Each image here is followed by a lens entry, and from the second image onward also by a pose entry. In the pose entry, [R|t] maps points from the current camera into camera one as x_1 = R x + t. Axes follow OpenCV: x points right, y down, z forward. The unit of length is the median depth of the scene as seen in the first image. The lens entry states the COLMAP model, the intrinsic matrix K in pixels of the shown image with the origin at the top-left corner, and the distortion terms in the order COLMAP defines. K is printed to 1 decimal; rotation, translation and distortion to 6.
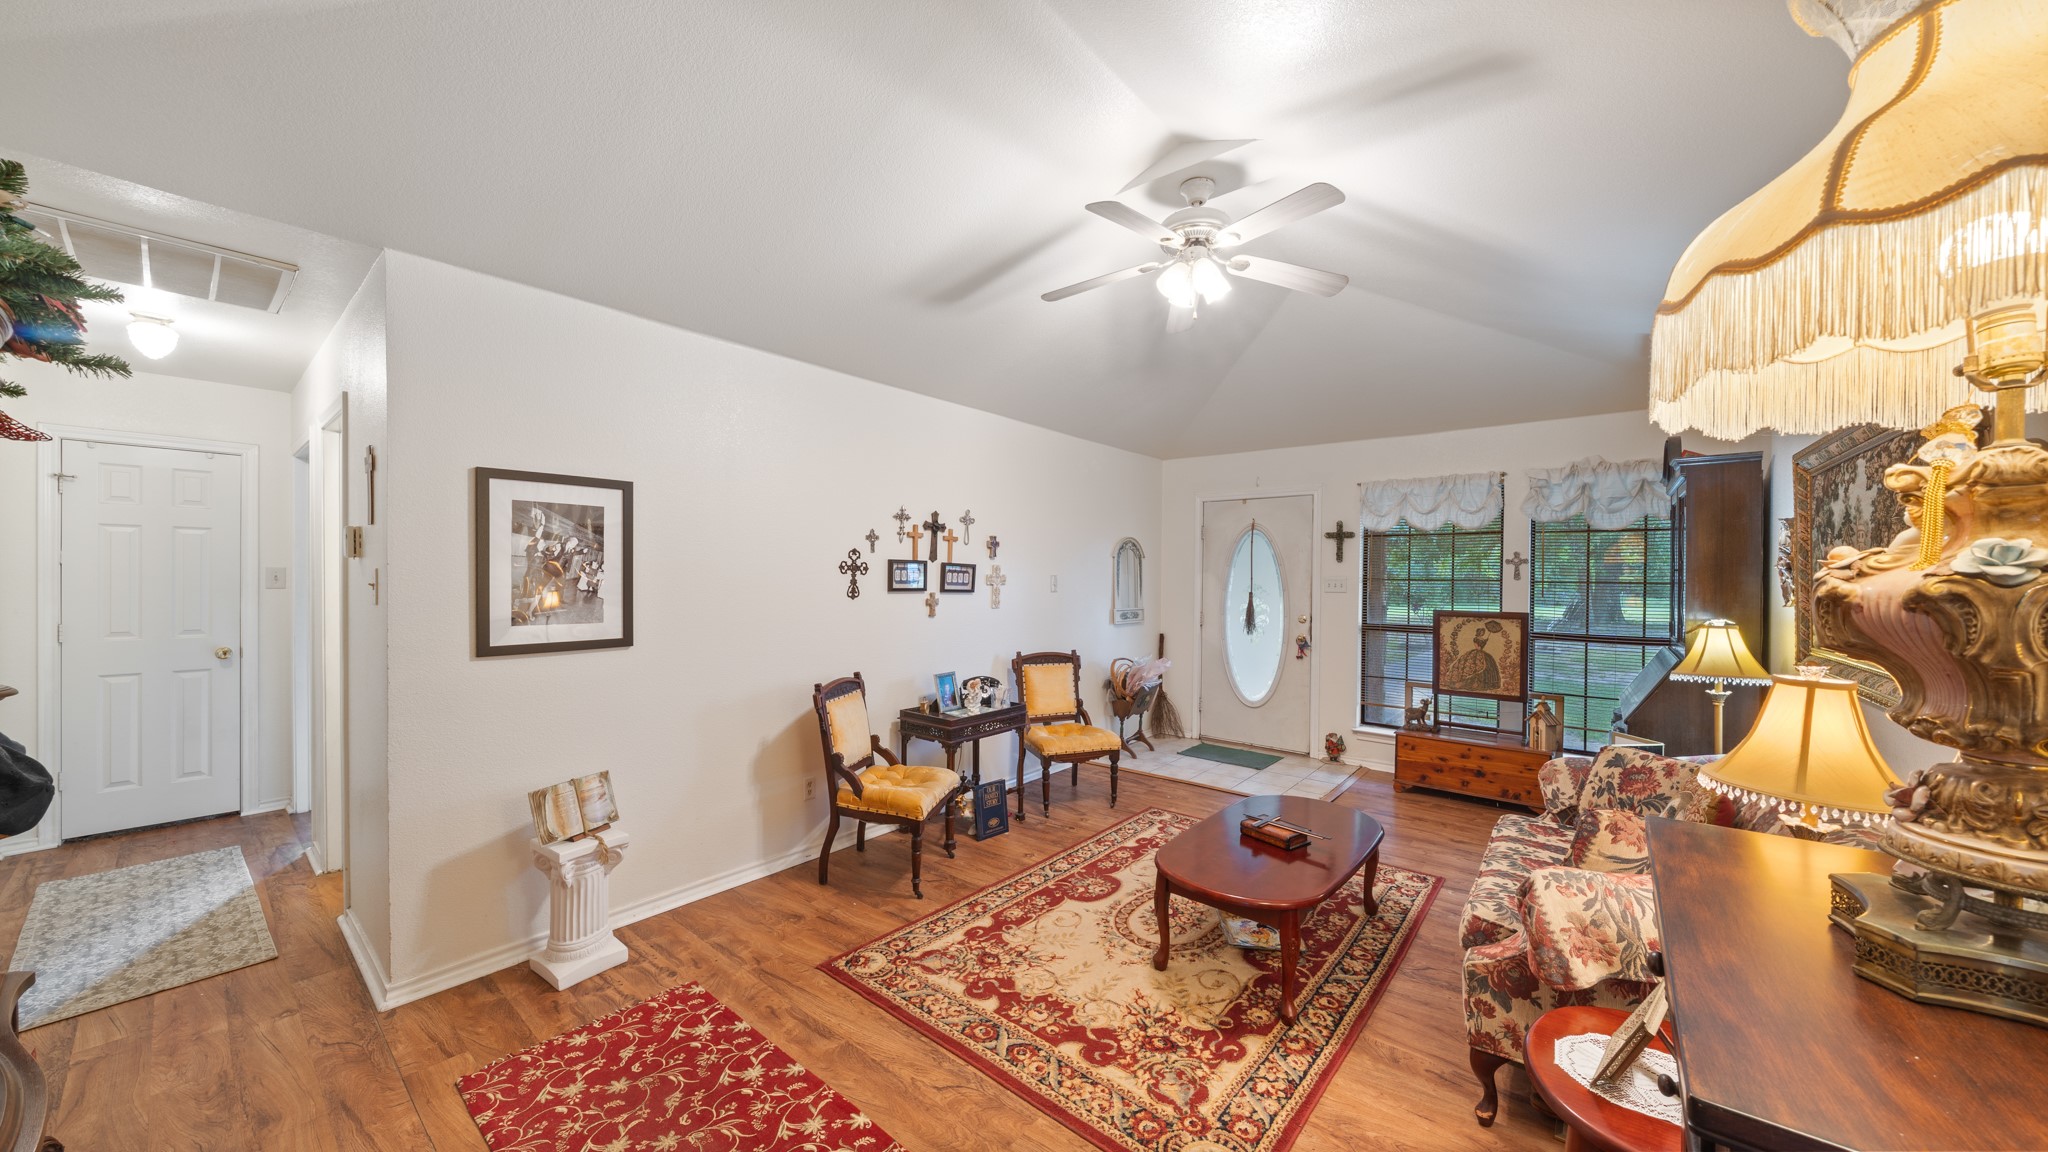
lens RADIAL K [[706.2, 0, 1022.8], [0, 706.2, 583.3], [0, 0, 1]] dist [-0.002265, -0.000415]
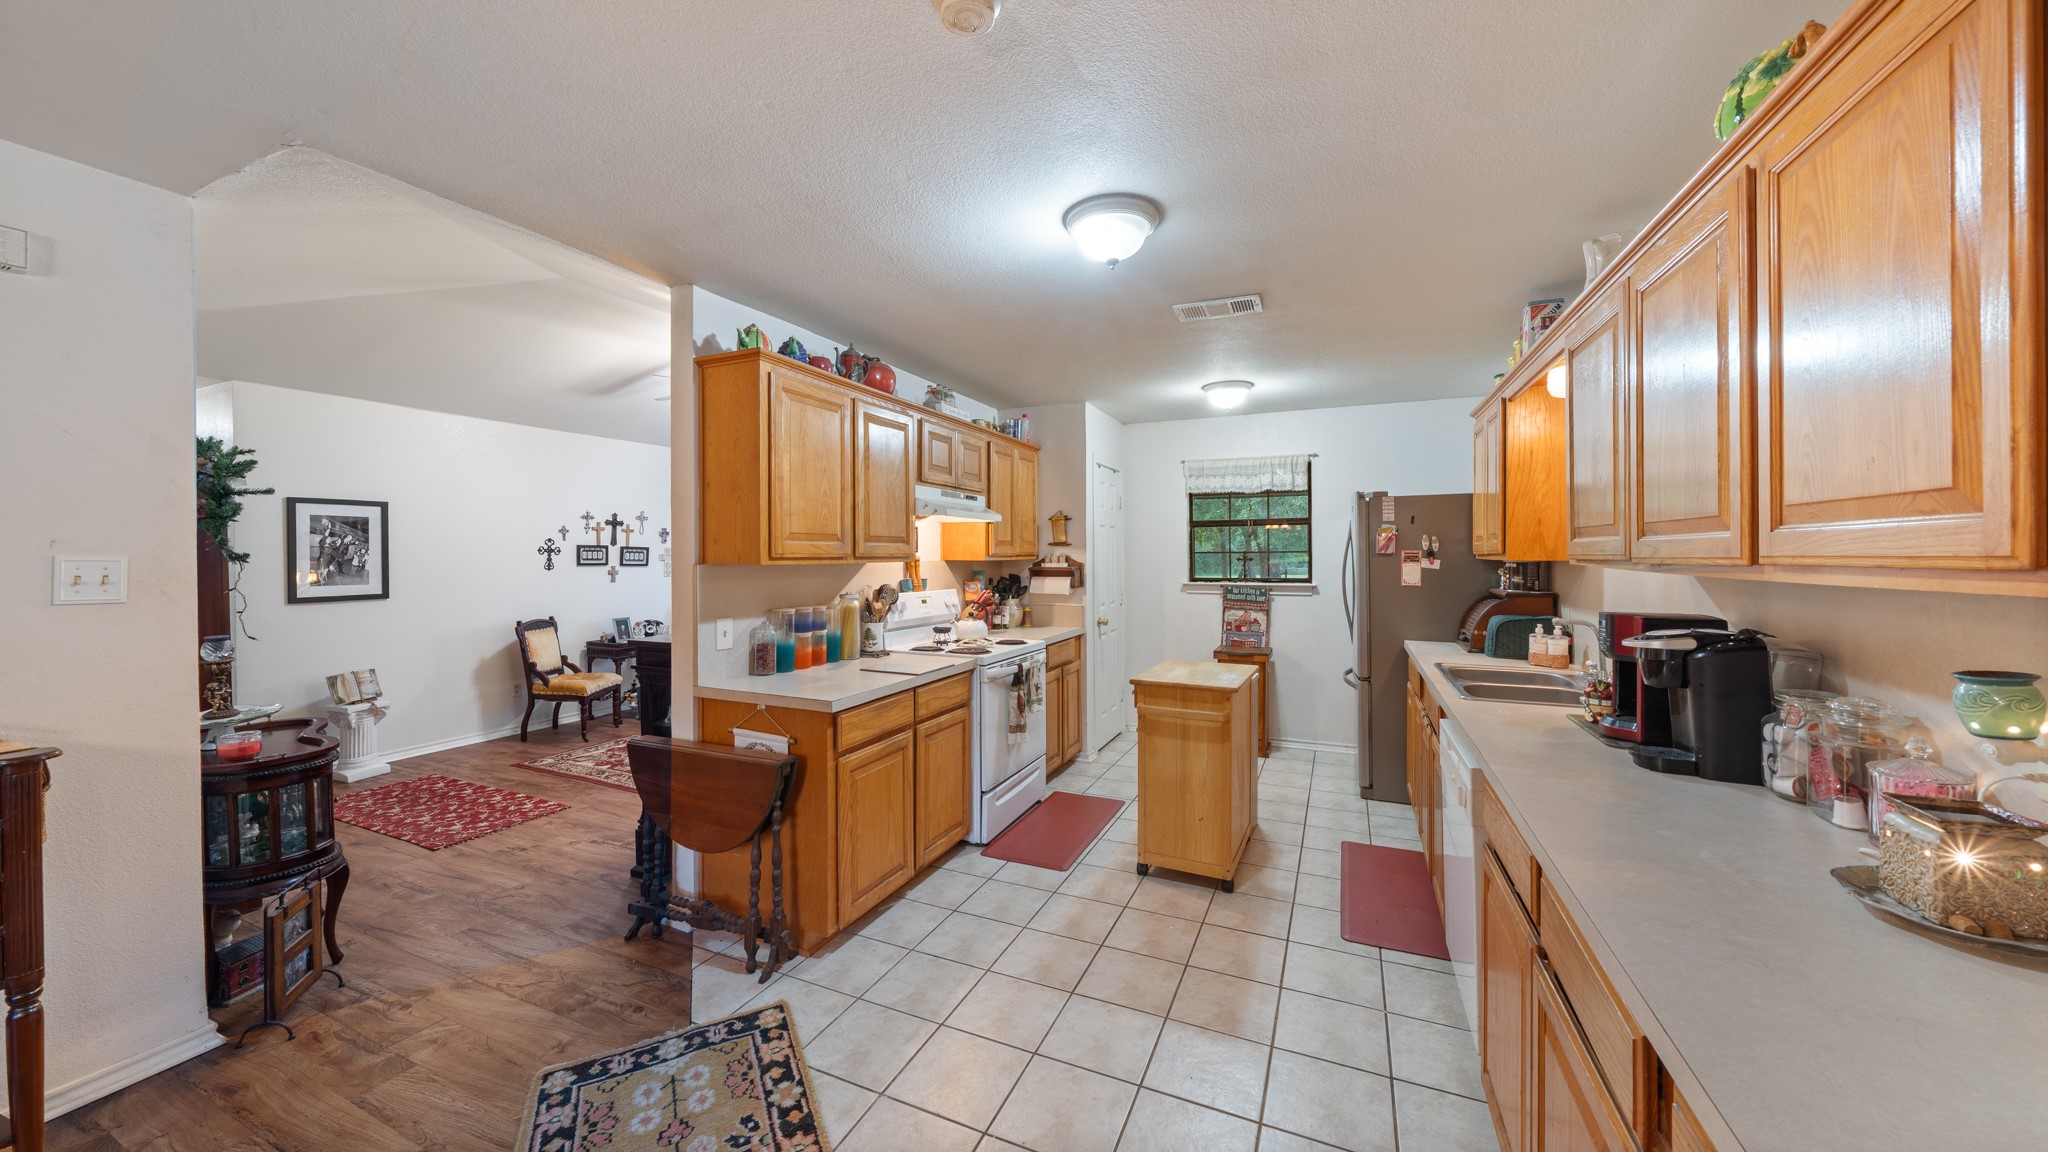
lens RADIAL K [[706.2, 0, 1008.1], [0, 706.2, 560.0], [0, 0, 1]] dist [-0.002265, -0.000415]
pose [[0.968089, -0.012143, 0.250312, 0.387226], [0.012343, 0.999924, 0.000771, 0.011241], [-0.250302, 0.002343, 0.968165, -0.843283]]
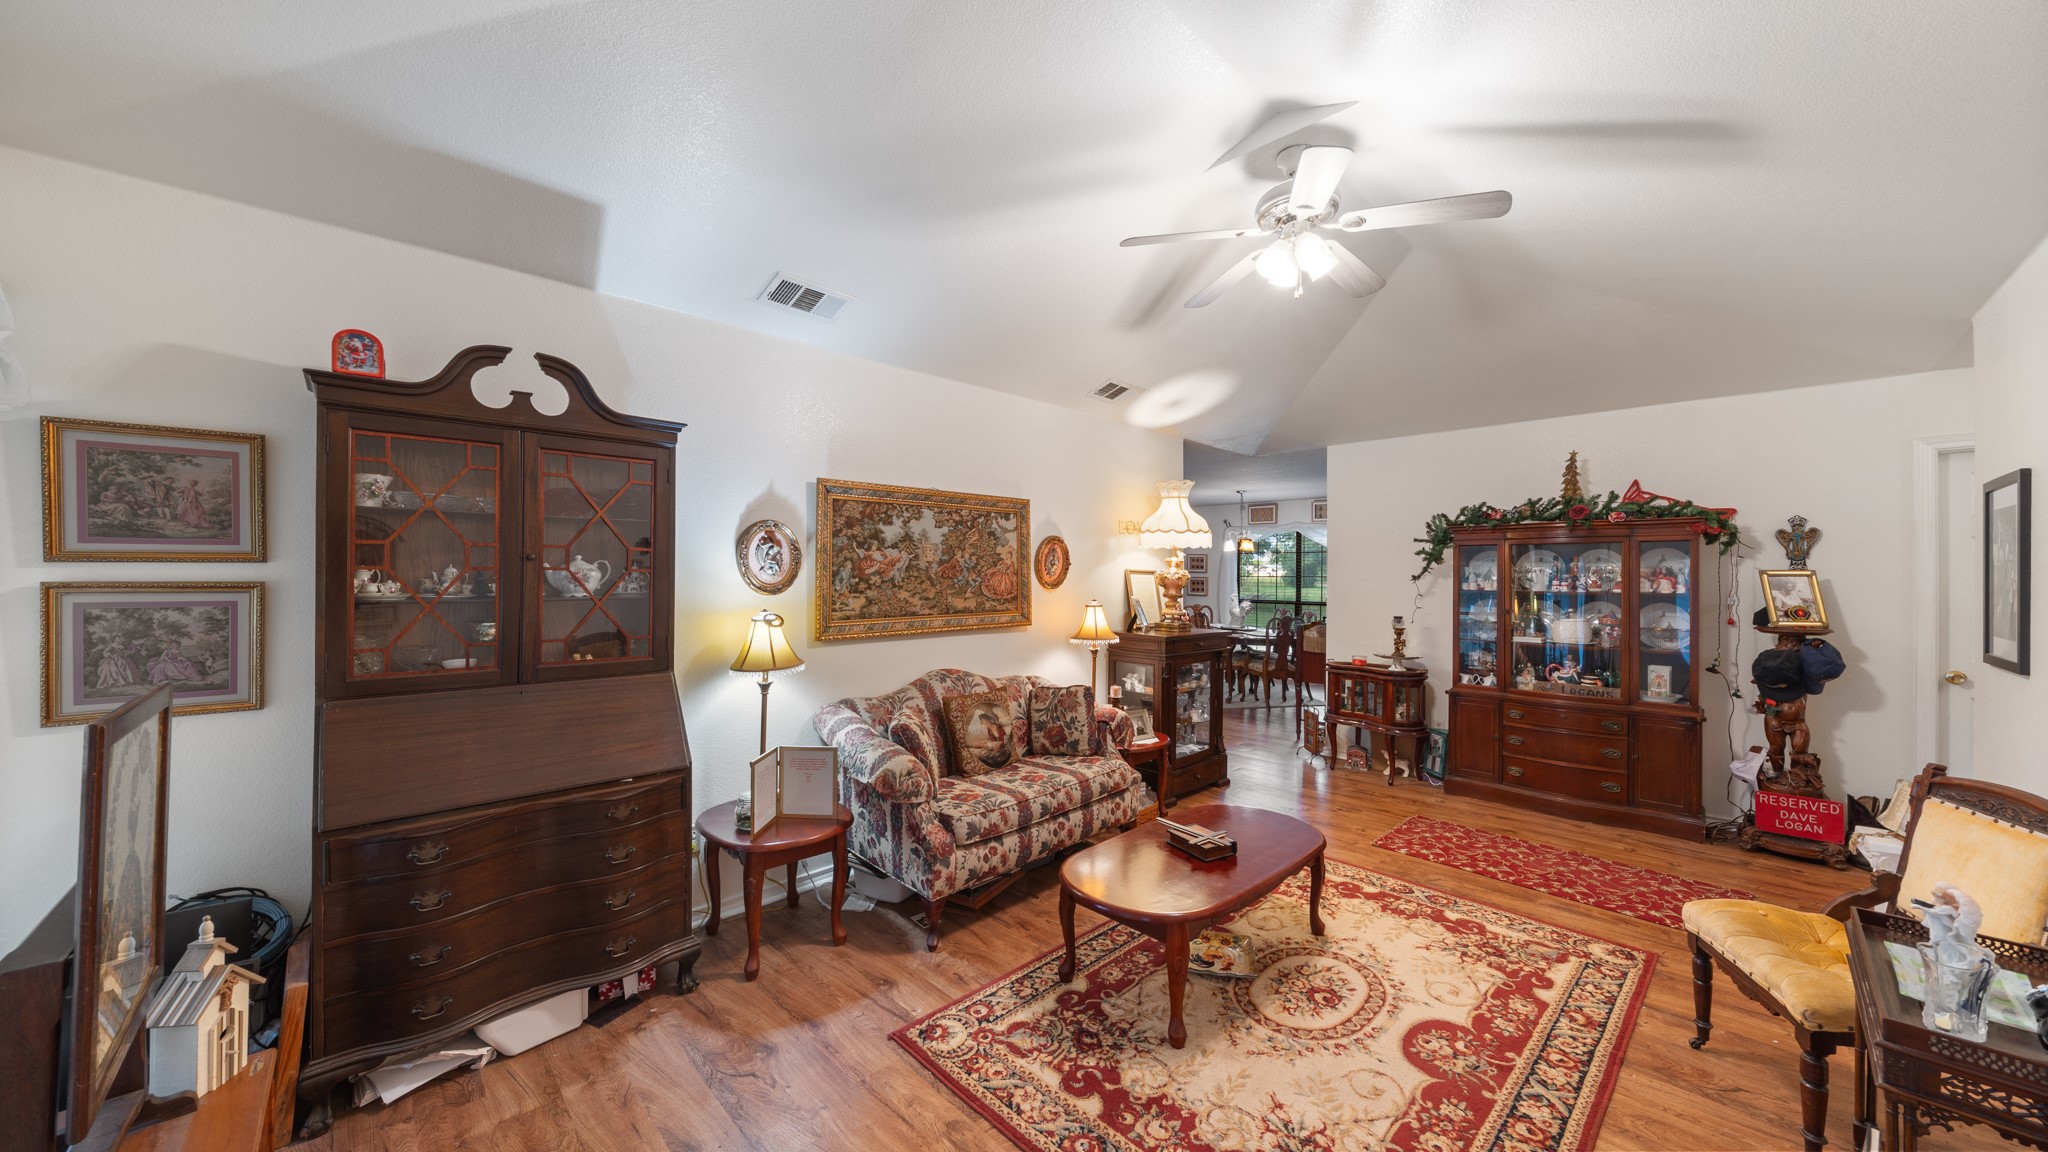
lens RADIAL K [[706.2, 0, 1022.2], [0, 706.2, 570.8], [0, 0, 1]] dist [-0.002265, -0.000415]
pose [[-0.993222, -0.014263, 0.115359, 0.391371], [-0.013282, 0.999869, 0.009266, -0.018000], [-0.115476, 0.007671, -0.993281, 1.569751]]
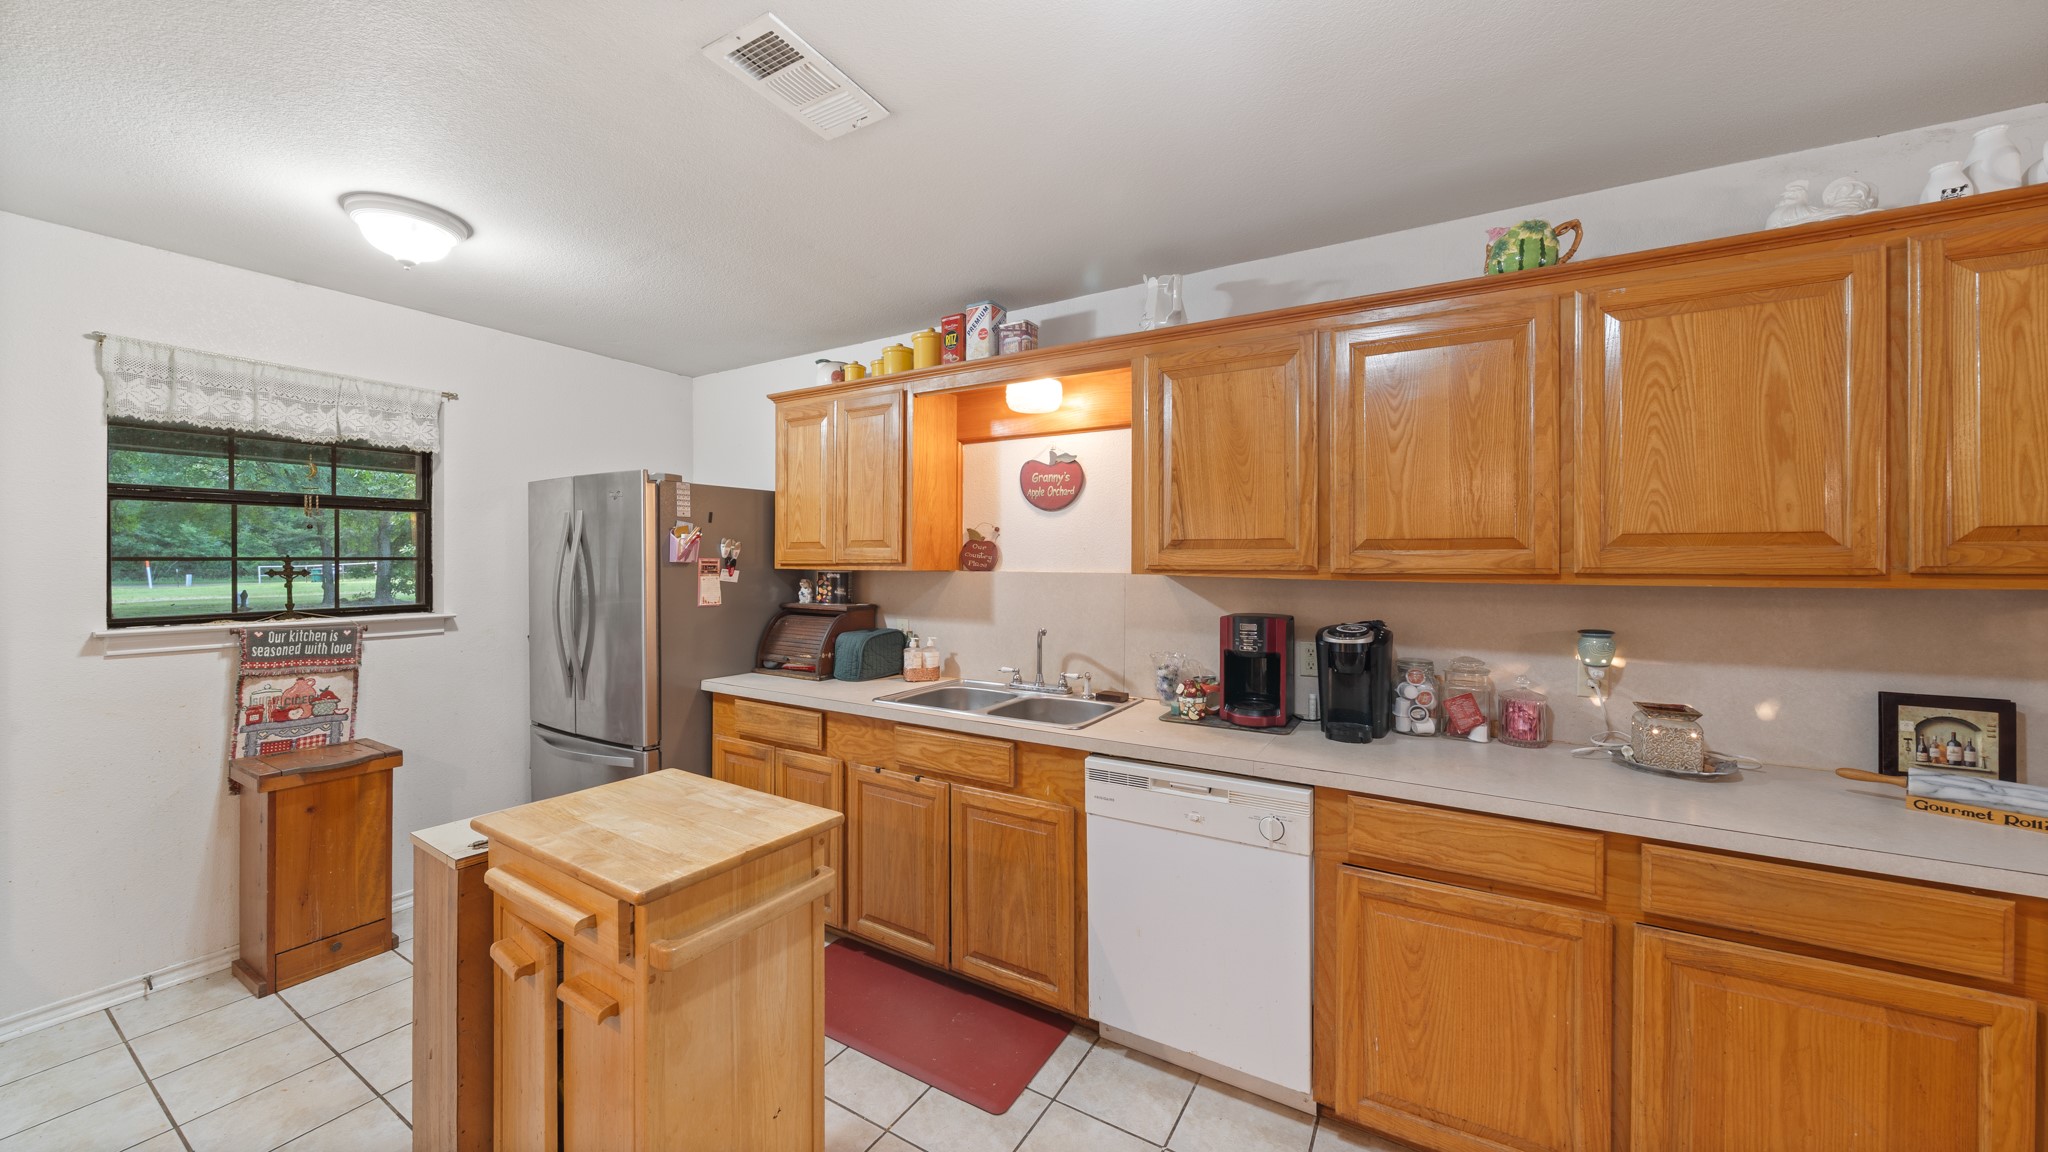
lens RADIAL K [[706.2, 0, 1035.4], [0, 706.2, 563.9], [0, 0, 1]] dist [-0.002265, -0.000415]
pose [[-0.156763, -0.013523, 0.987544, 0.395284], [0.006735, 0.999868, 0.014761, 0.001129], [-0.987613, 0.008965, -0.156651, -0.159340]]
